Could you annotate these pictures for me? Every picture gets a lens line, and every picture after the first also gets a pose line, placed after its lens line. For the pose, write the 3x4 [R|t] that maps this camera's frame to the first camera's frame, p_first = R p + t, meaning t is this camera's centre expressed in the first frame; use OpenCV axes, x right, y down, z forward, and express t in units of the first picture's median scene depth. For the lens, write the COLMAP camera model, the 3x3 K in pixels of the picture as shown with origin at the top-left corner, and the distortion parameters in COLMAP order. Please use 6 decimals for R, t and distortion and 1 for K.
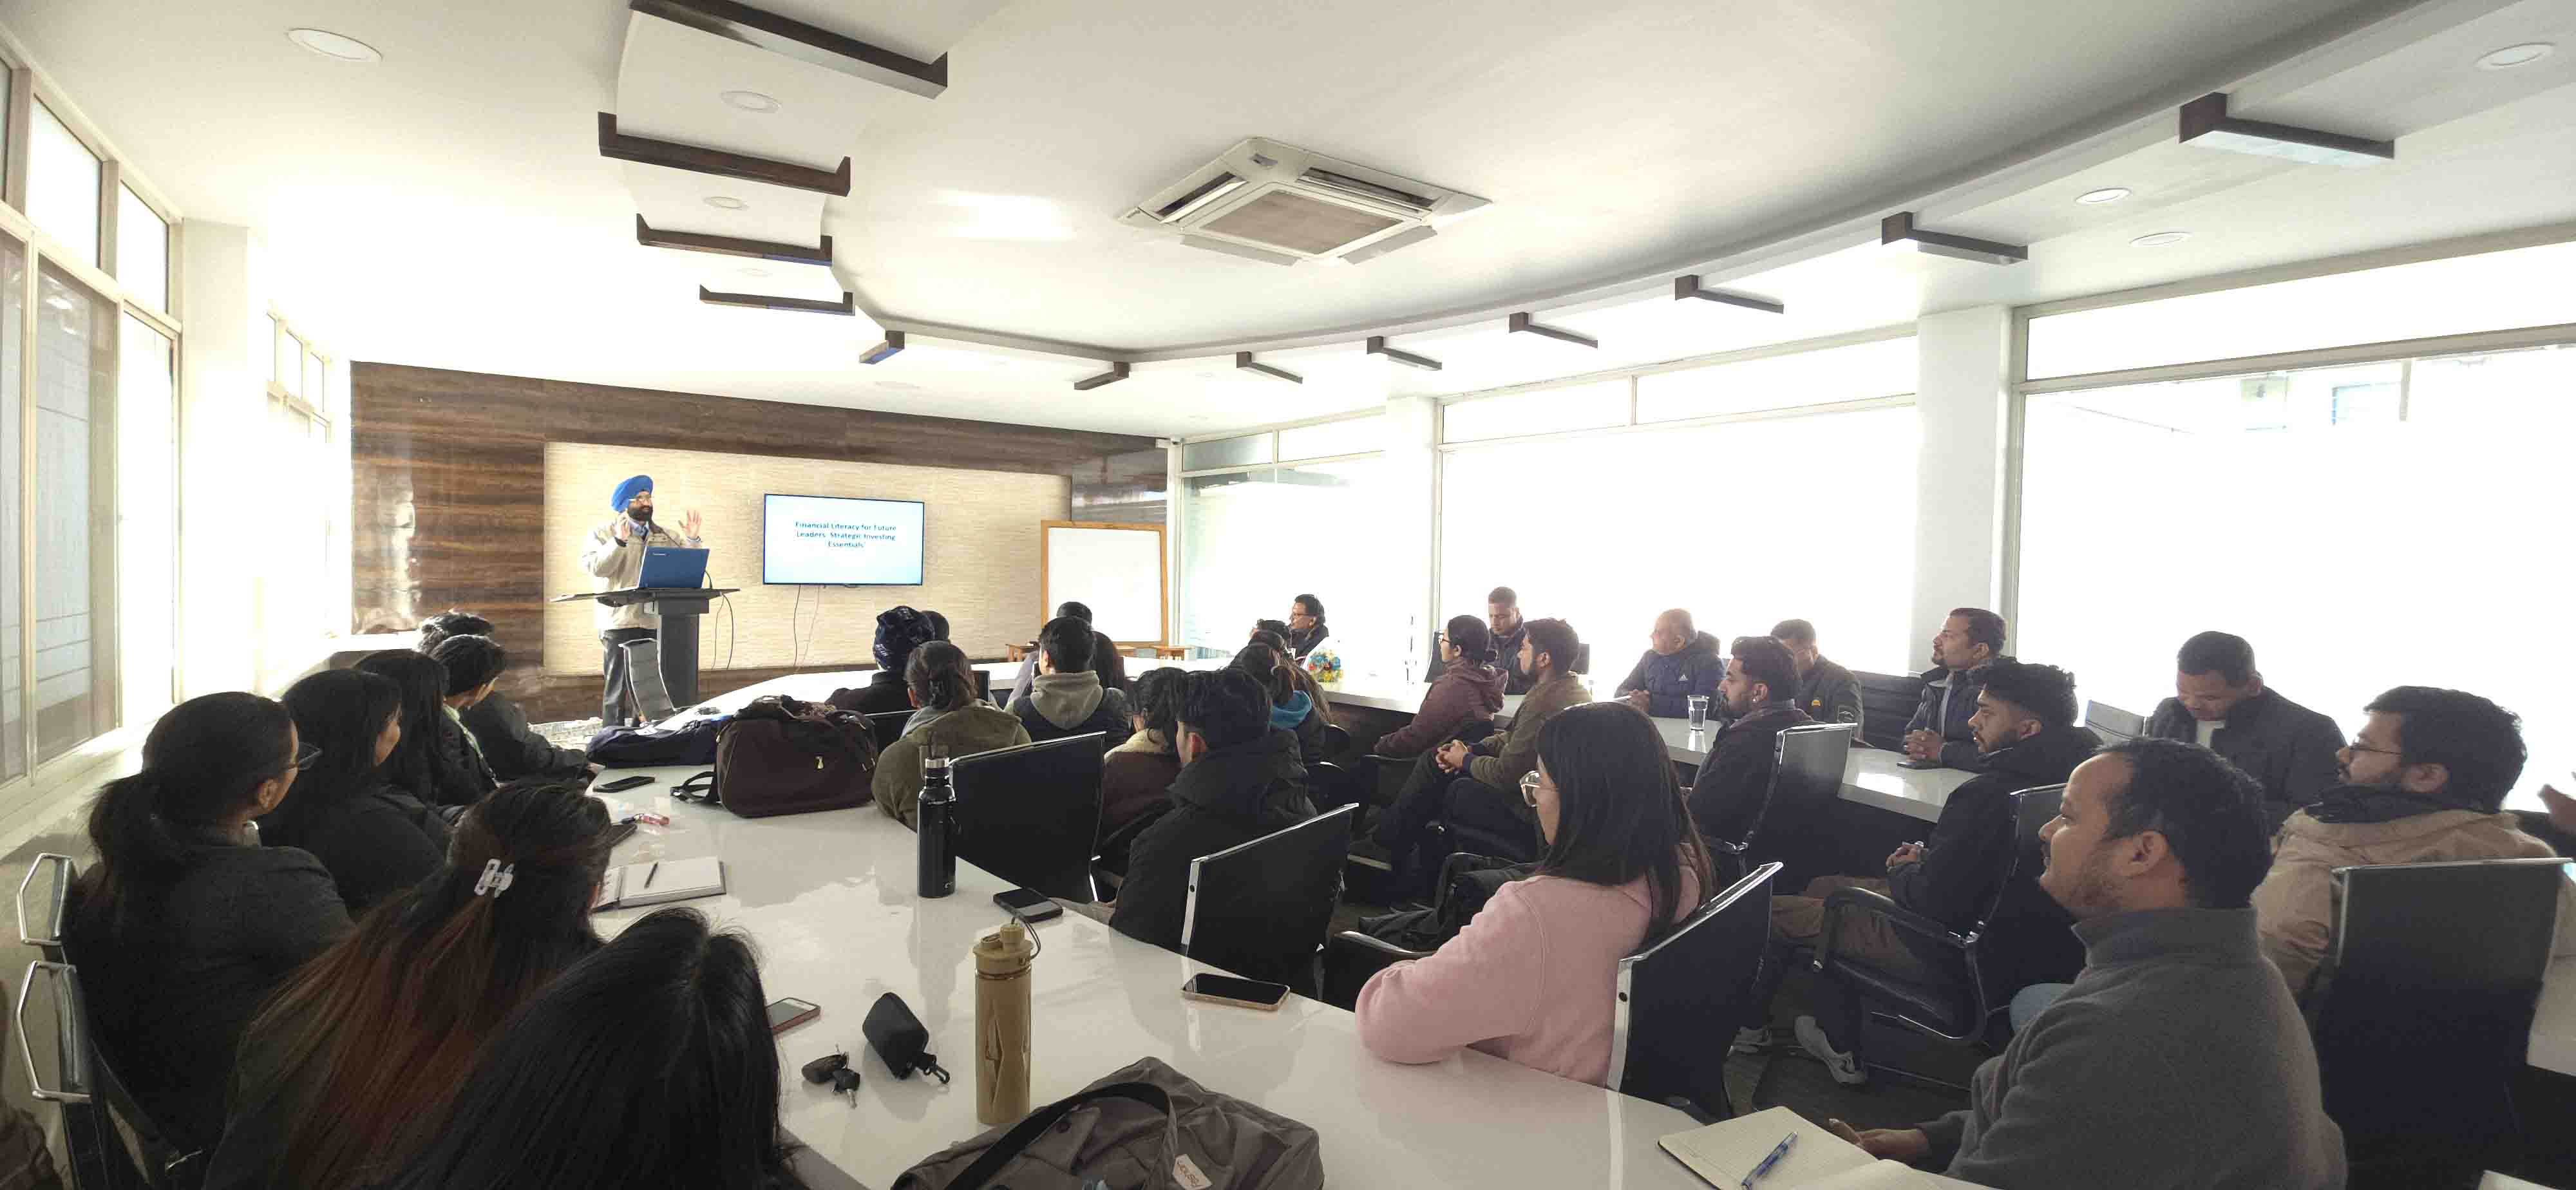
lens RADIAL K [[1042.9, 0, 1303.1], [0, 1042.9, 578.2], [0, 0, 1]] dist [-0.003376, -0.002400]
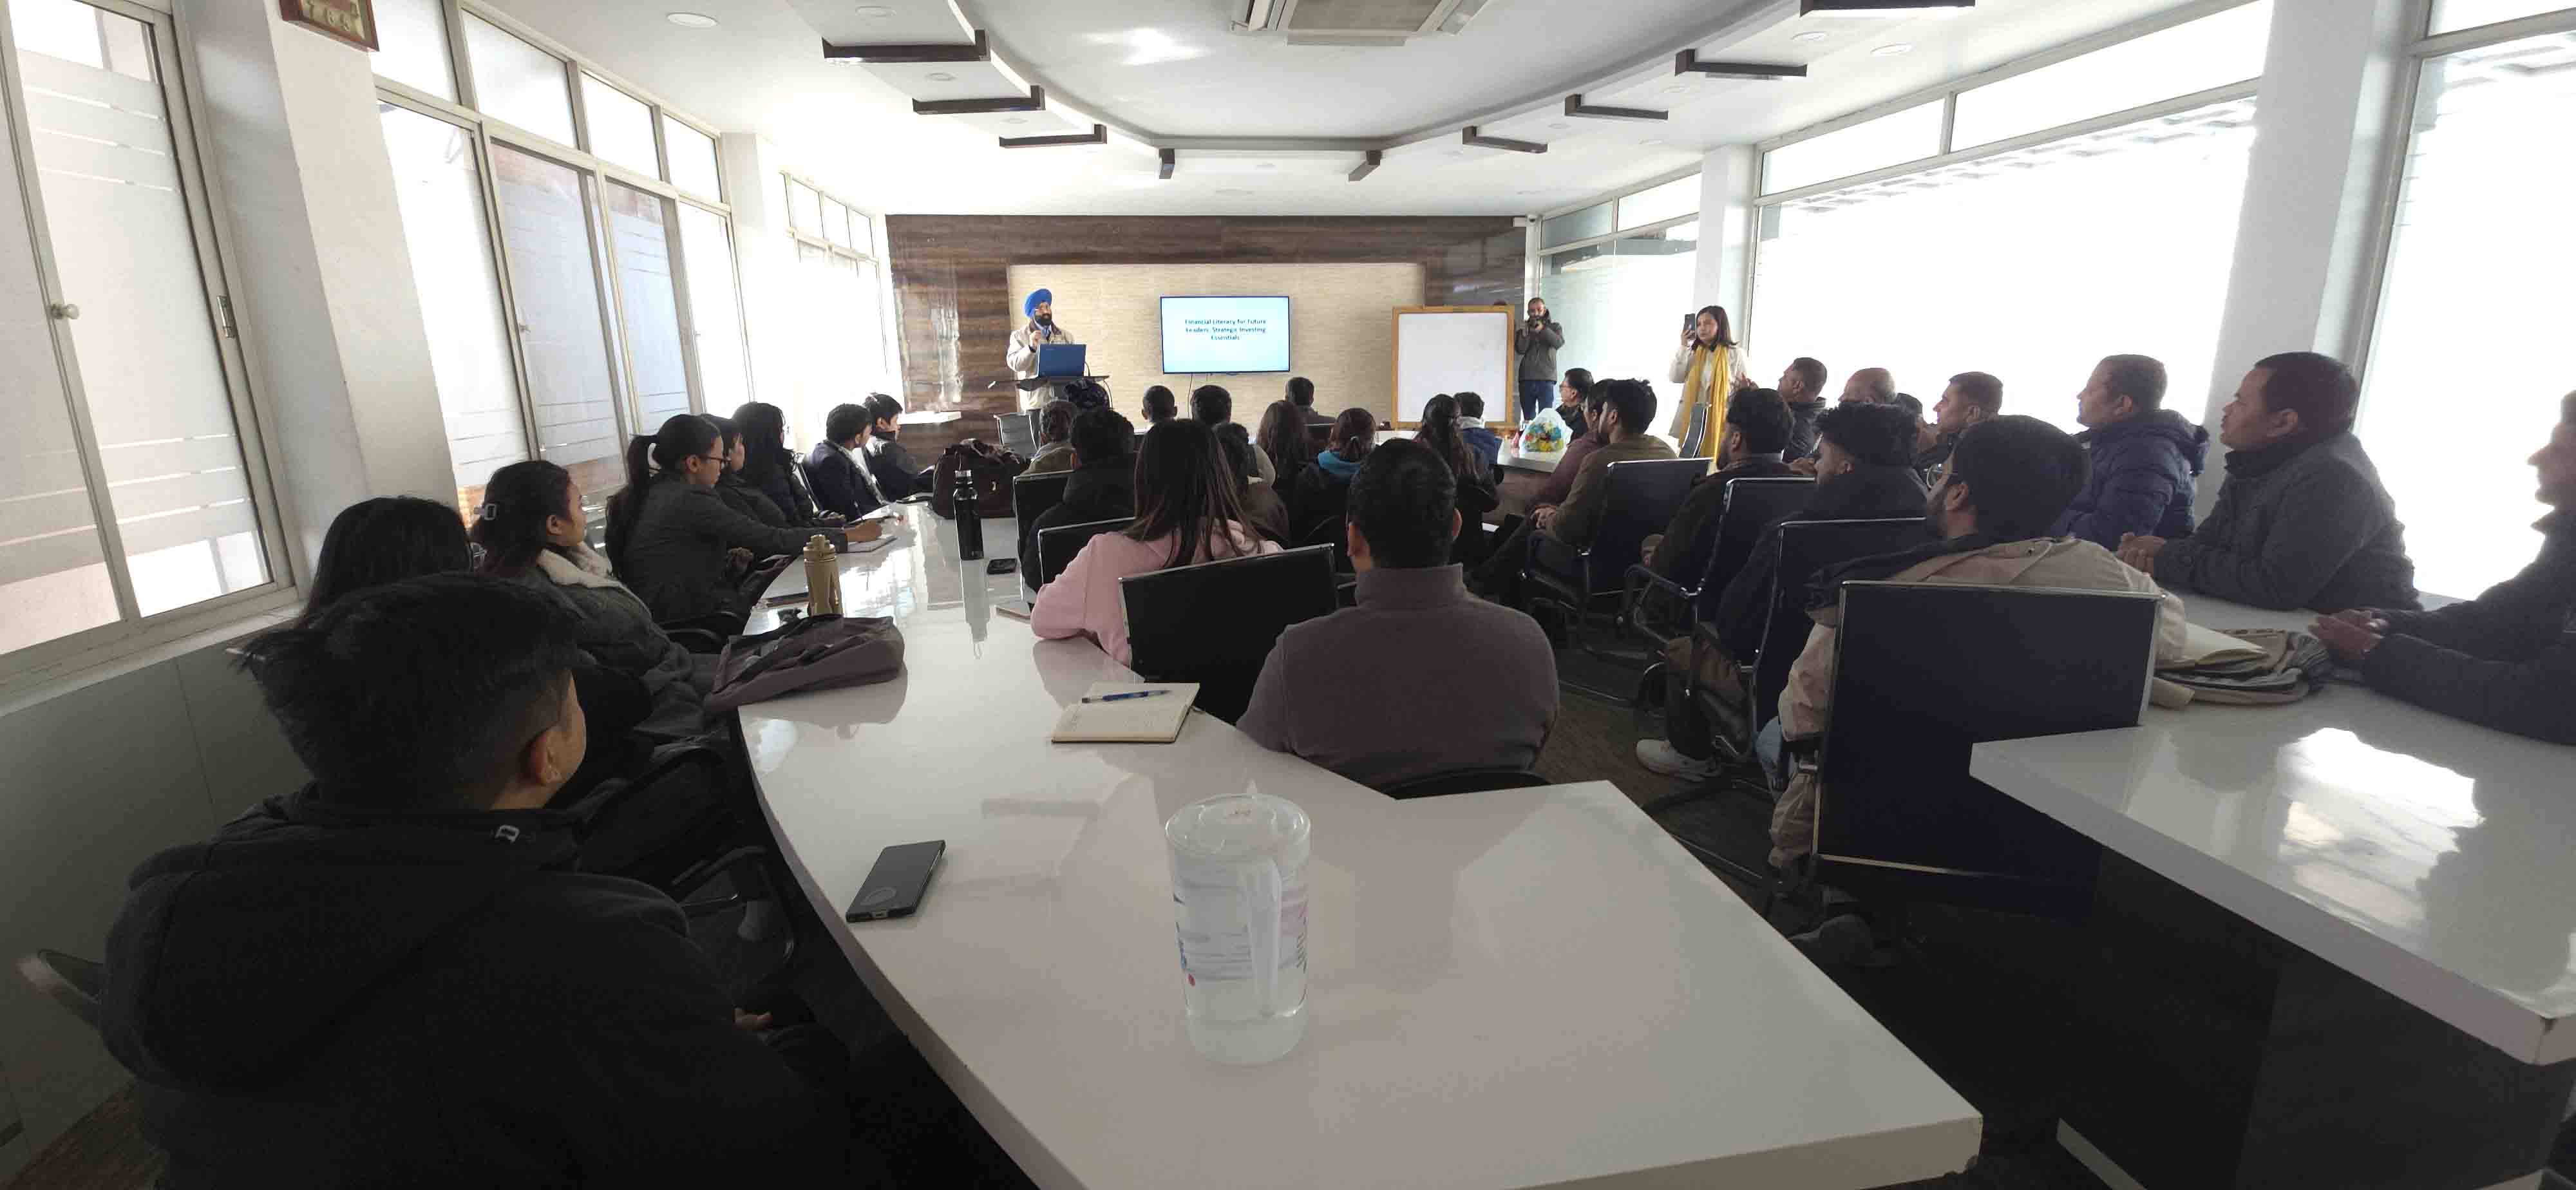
lens RADIAL K [[1042.9, 0, 1303.8], [0, 1042.9, 587.7], [0, 0, 1]] dist [-0.003376, -0.002400]
pose [[0.886591, 0.070403, -0.457165, 0.246061], [0.024976, 0.979621, 0.199297, 0.014999], [0.461879, -0.188114, 0.866765, -0.039036]]
